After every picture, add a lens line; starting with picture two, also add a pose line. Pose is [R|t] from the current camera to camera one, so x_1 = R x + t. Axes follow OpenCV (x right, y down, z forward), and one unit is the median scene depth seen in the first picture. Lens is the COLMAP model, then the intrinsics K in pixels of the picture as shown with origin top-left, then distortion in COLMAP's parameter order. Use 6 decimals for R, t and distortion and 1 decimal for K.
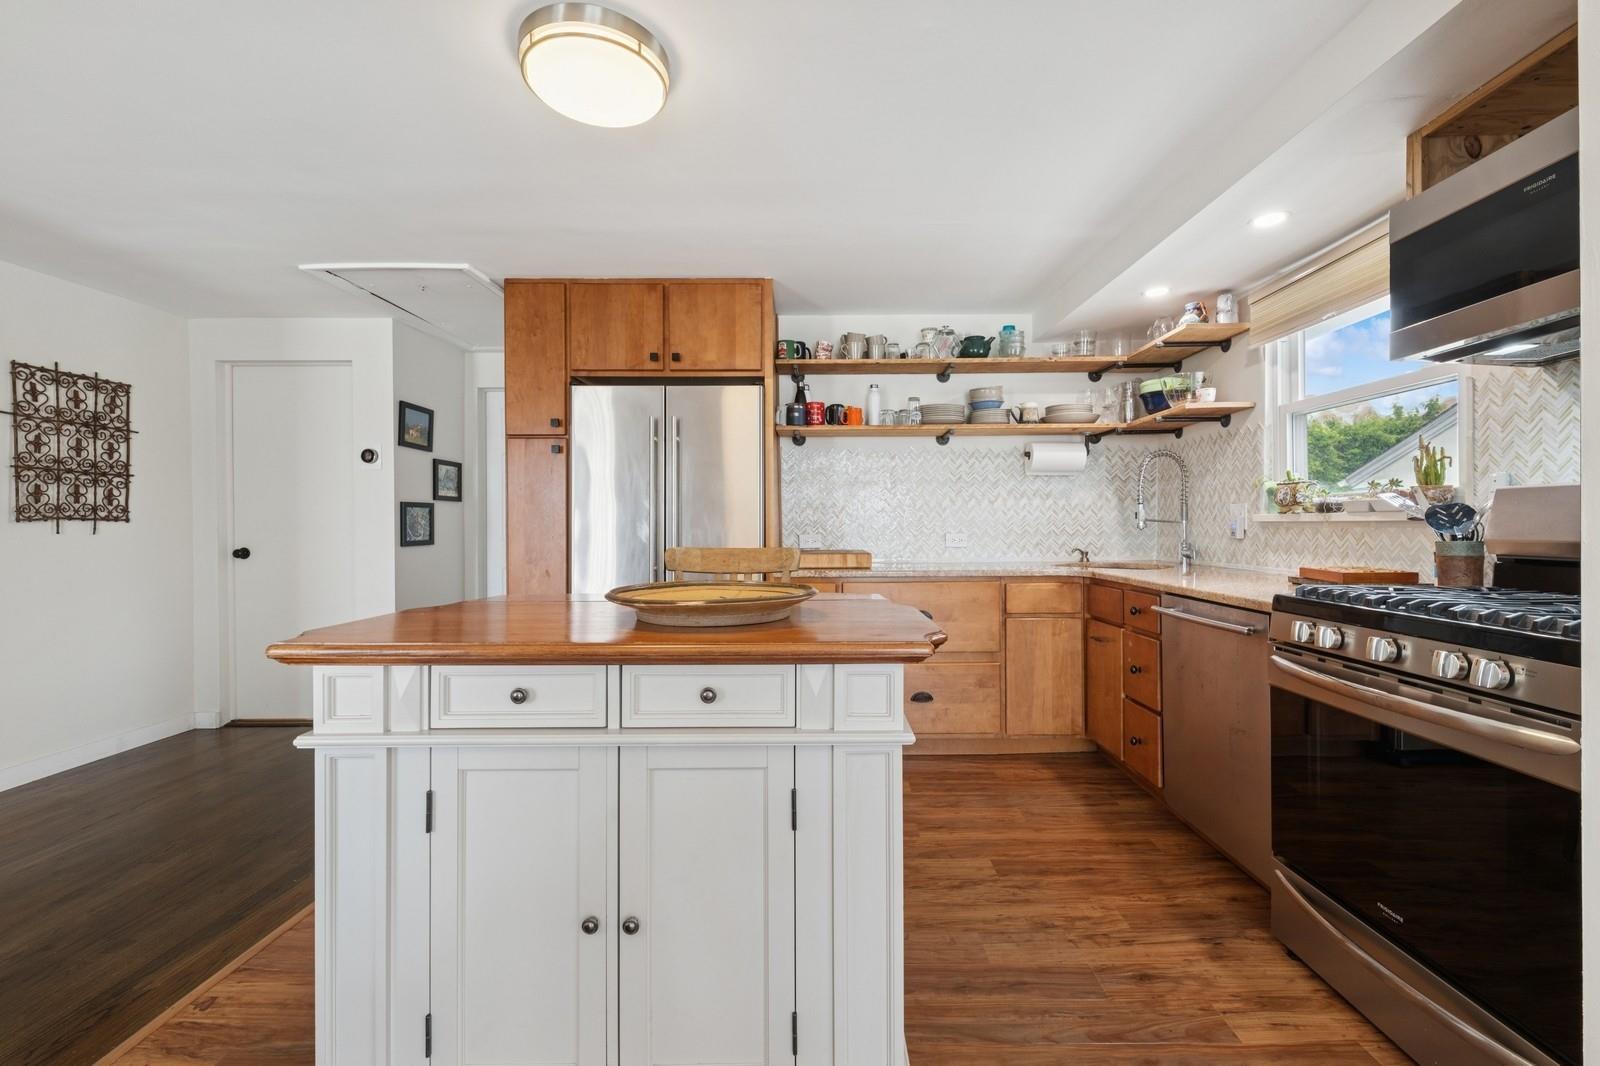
lens RADIAL K [[685.1, 0, 824.8], [0, 685.1, 524.4], [0, 0, 1]] dist [0.003080, -0.000397]
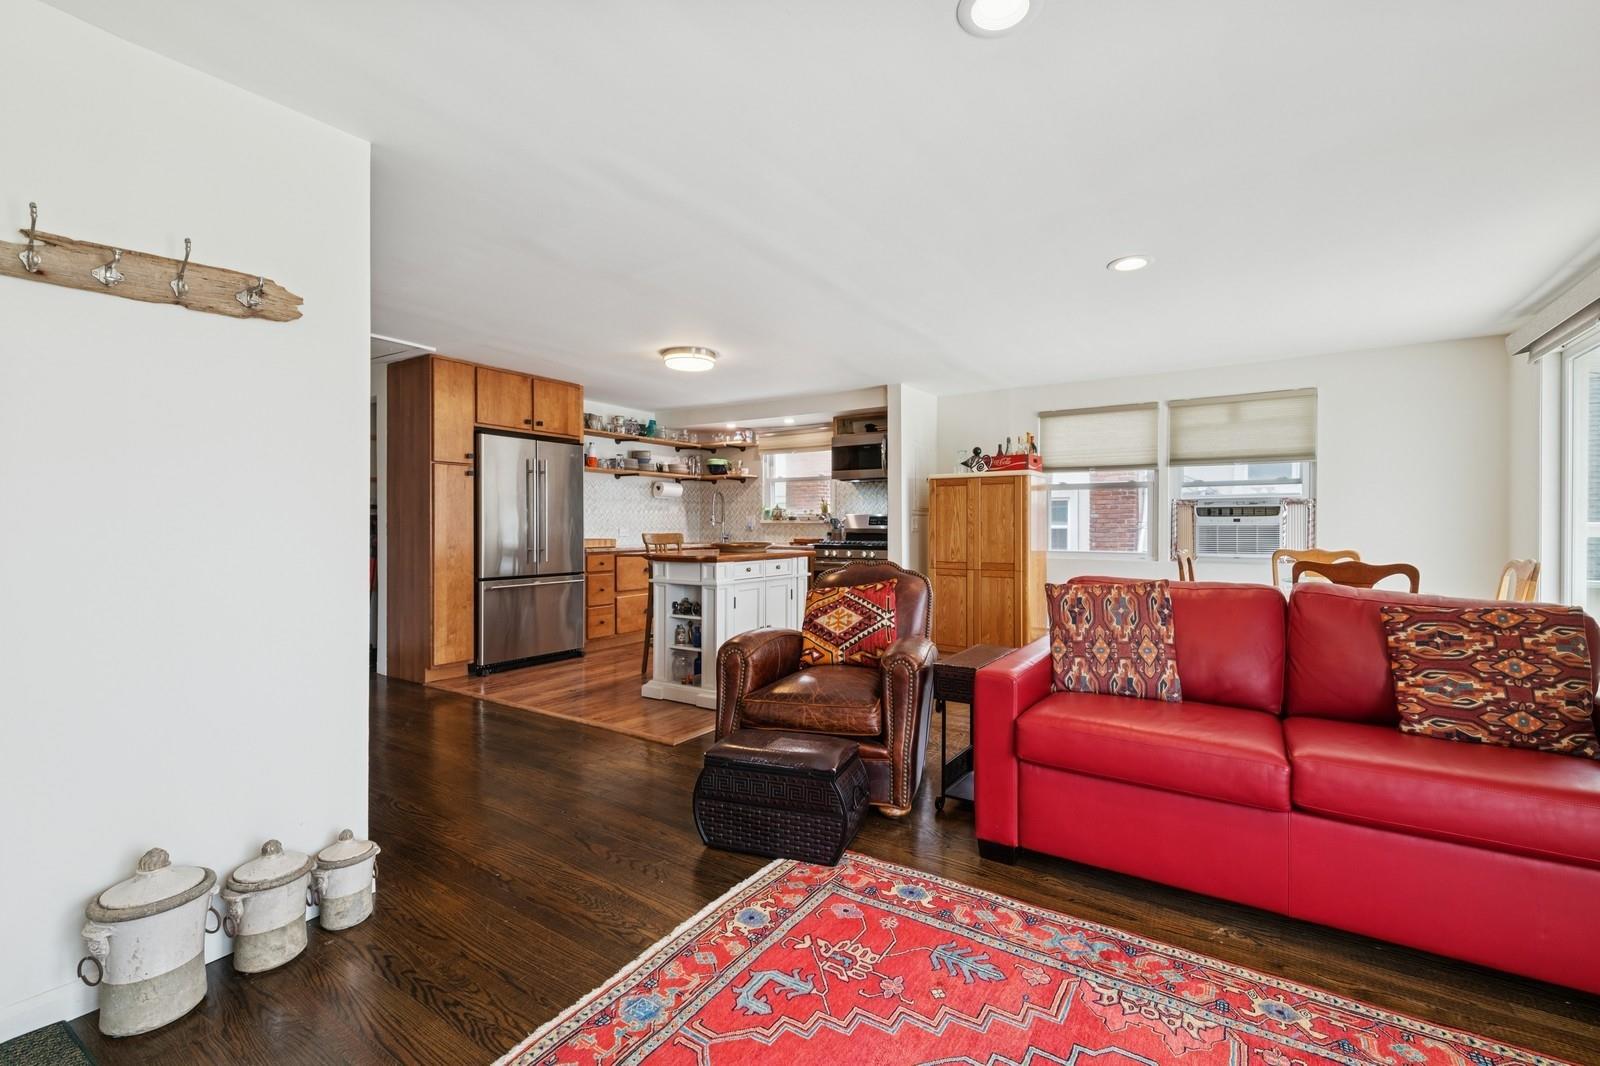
lens RADIAL K [[685.1, 0, 811.6], [0, 685.1, 526.8], [0, 0, 1]] dist [0.003080, -0.000397]
pose [[0.533847, 0.000658, 0.845581, -1.276780], [-0.003984, 0.999991, 0.001738, 0.003768], [-0.845572, -0.004297, 0.533844, -0.461832]]
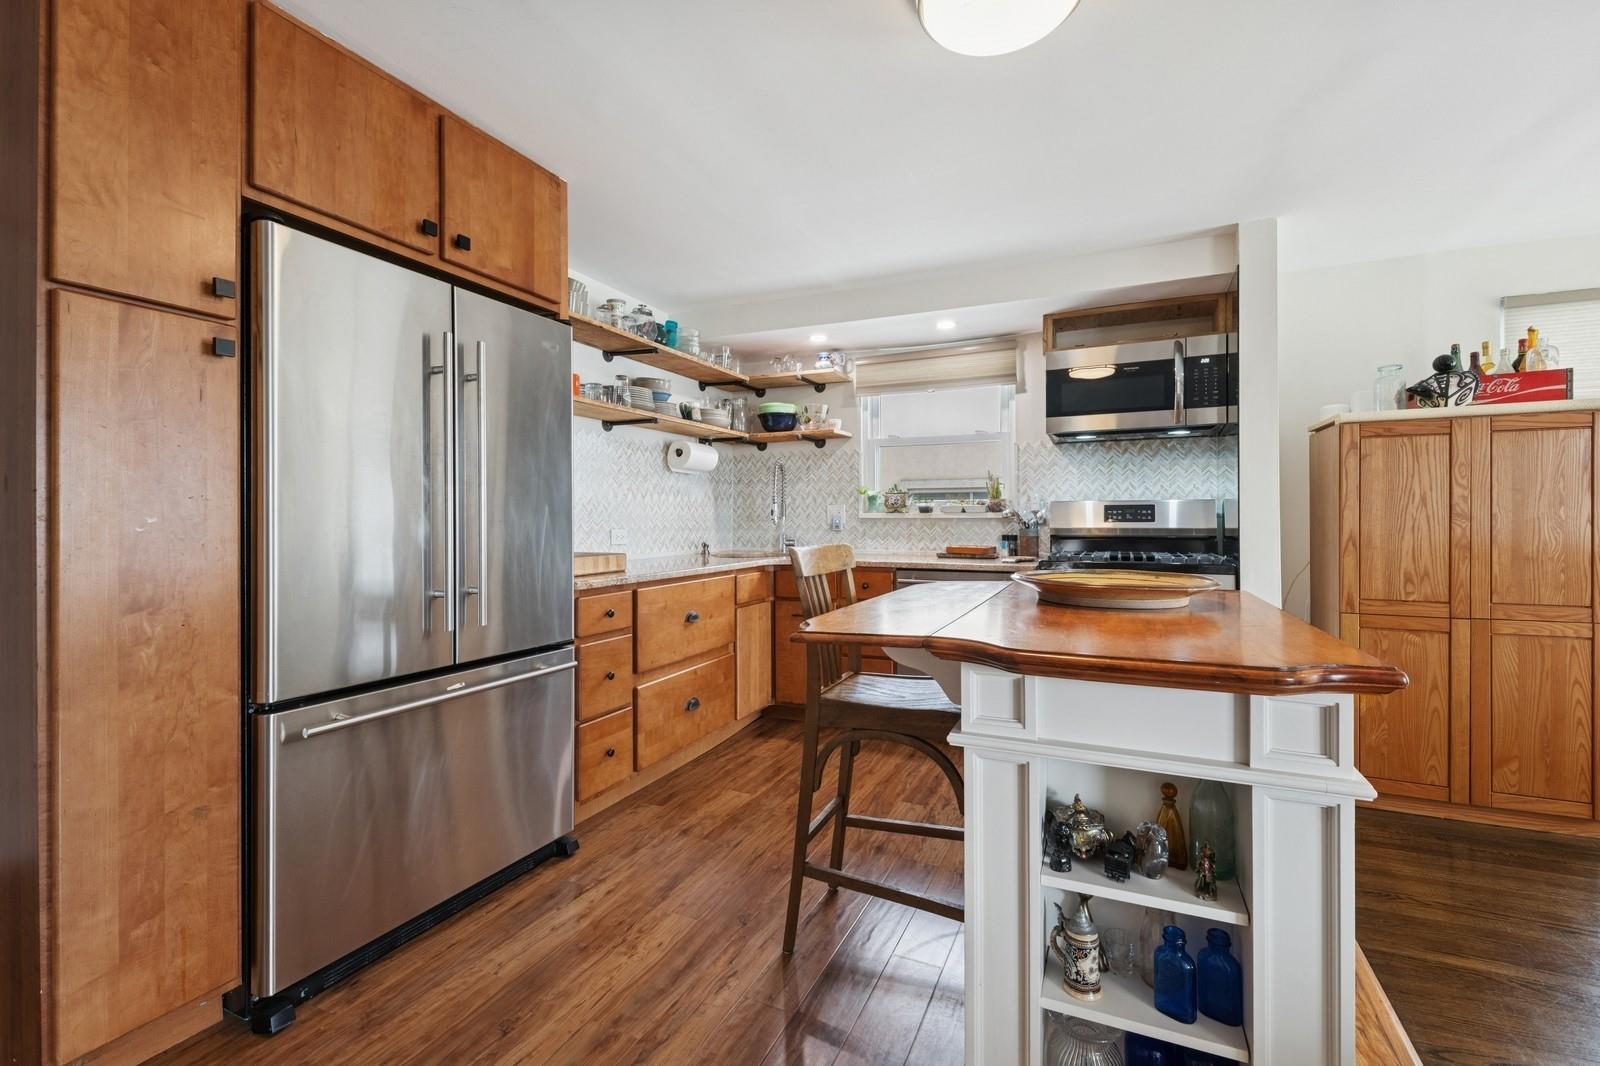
lens RADIAL K [[685.1, 0, 806.0], [0, 685.1, 520.5], [0, 0, 1]] dist [0.003080, -0.000397]
pose [[0.409593, 0.001862, 0.912266, -0.643533], [-0.001367, 0.999998, -0.001427, 0.002704], [-0.912267, -0.000663, 0.409595, 0.468667]]
